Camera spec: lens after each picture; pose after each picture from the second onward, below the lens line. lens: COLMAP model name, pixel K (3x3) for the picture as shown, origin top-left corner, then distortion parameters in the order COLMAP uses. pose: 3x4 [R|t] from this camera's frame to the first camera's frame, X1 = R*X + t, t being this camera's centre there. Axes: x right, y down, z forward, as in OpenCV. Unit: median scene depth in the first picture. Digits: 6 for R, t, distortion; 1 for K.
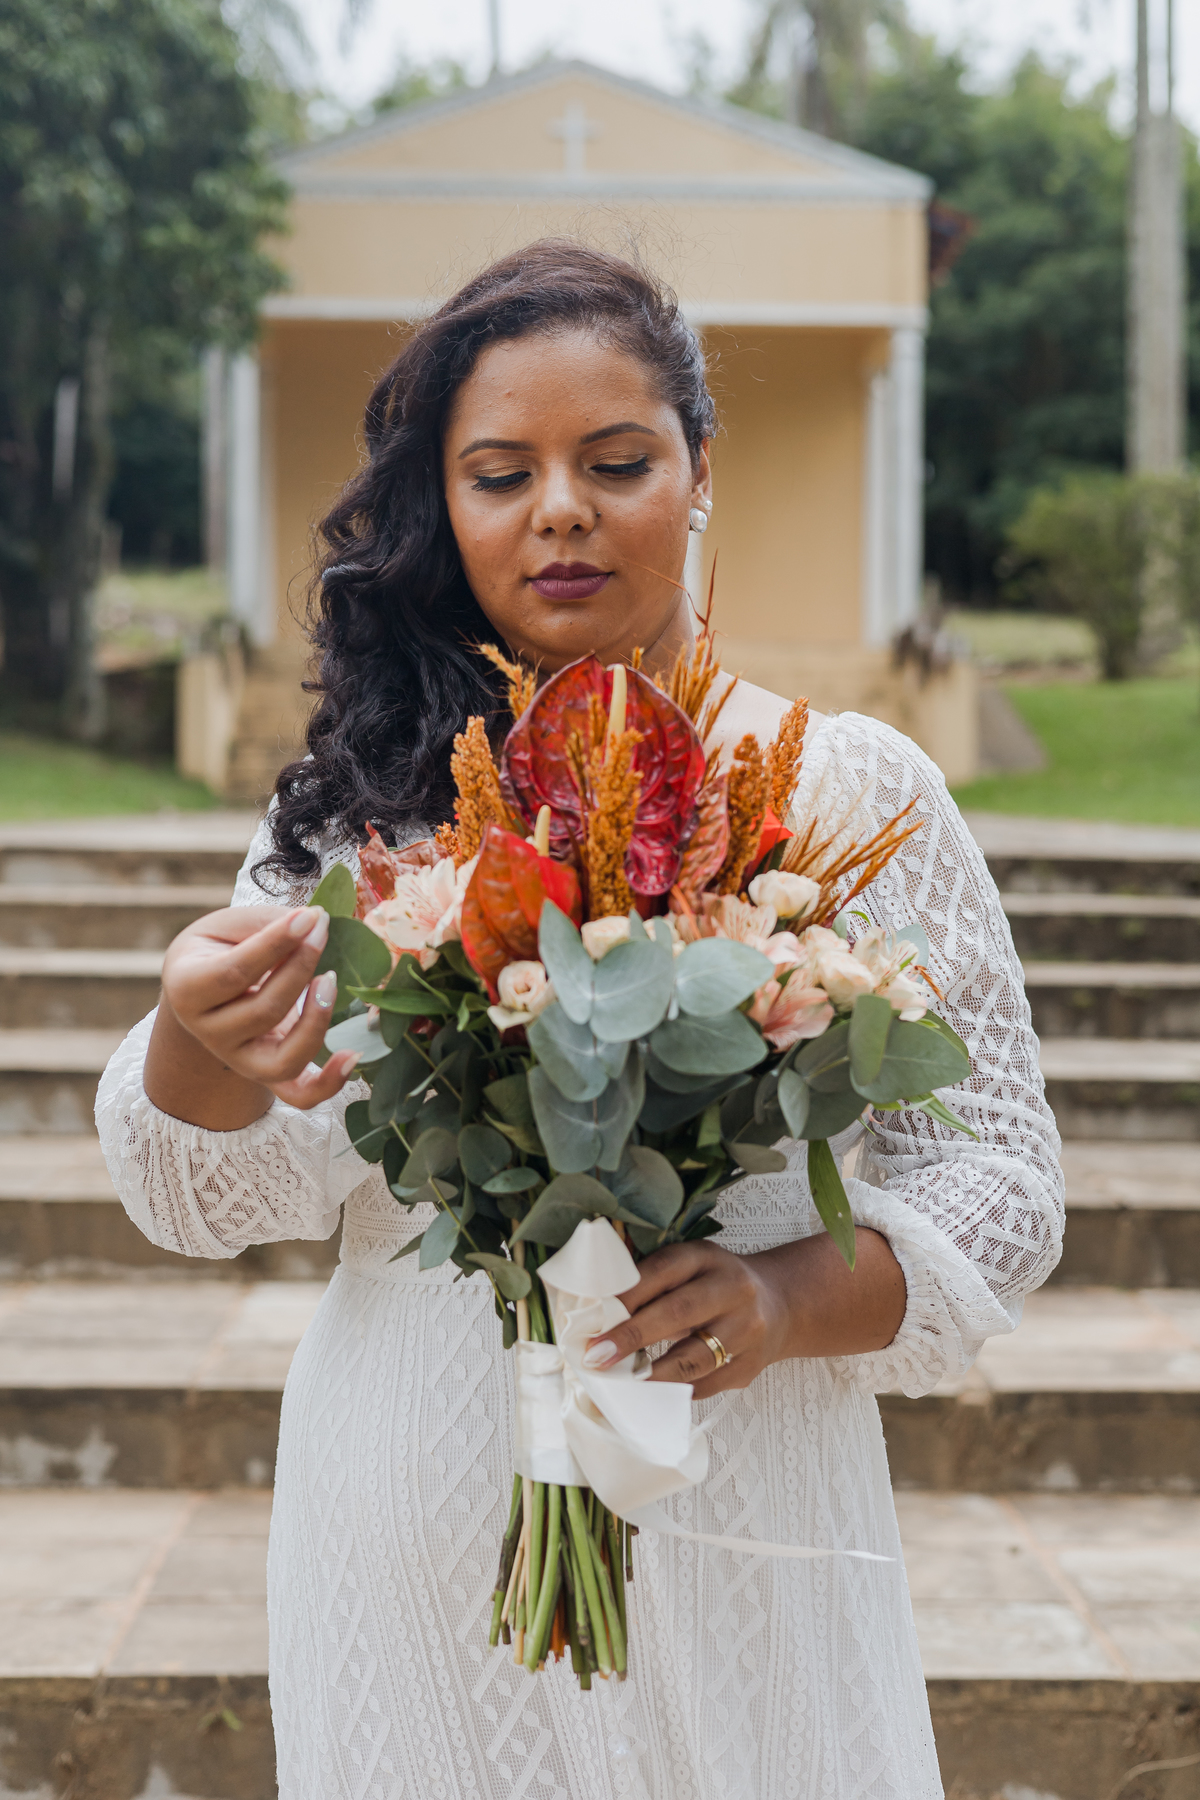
lens RADIAL K [[2631.0, 0, 608.4], [0, 2631.0, 856.9], [0, 0, 1]] dist [-0.011647, 0.066965]
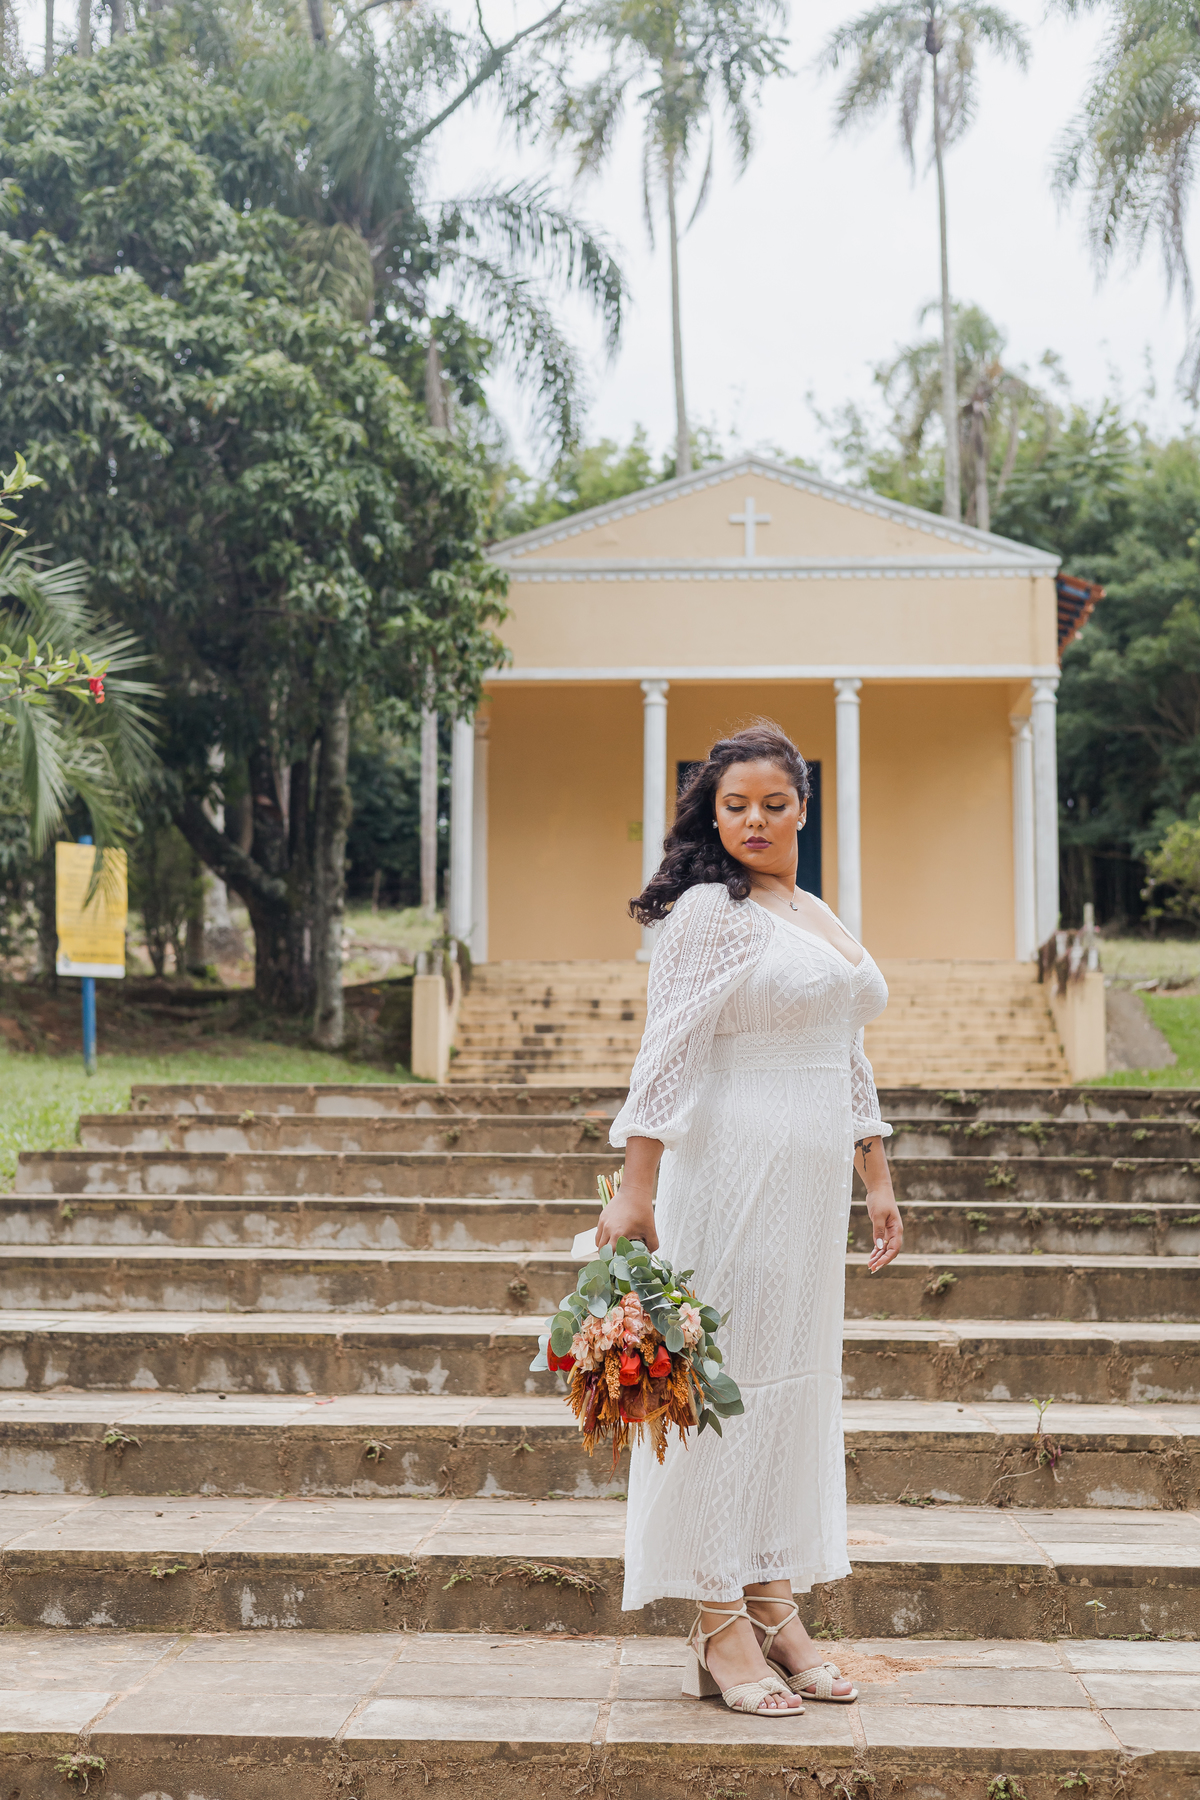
lens RADIAL K [[2642.7, 0, 600.0], [0, 2642.7, 900.0], [0, 0, 1]] dist [0.015836, -0.032430]
pose [[0.996944, -0.014343, -0.076791, 0.034965], [0.005616, 0.993617, -0.112668, 0.078117], [0.077916, 0.111893, 0.990661, -0.523205]]
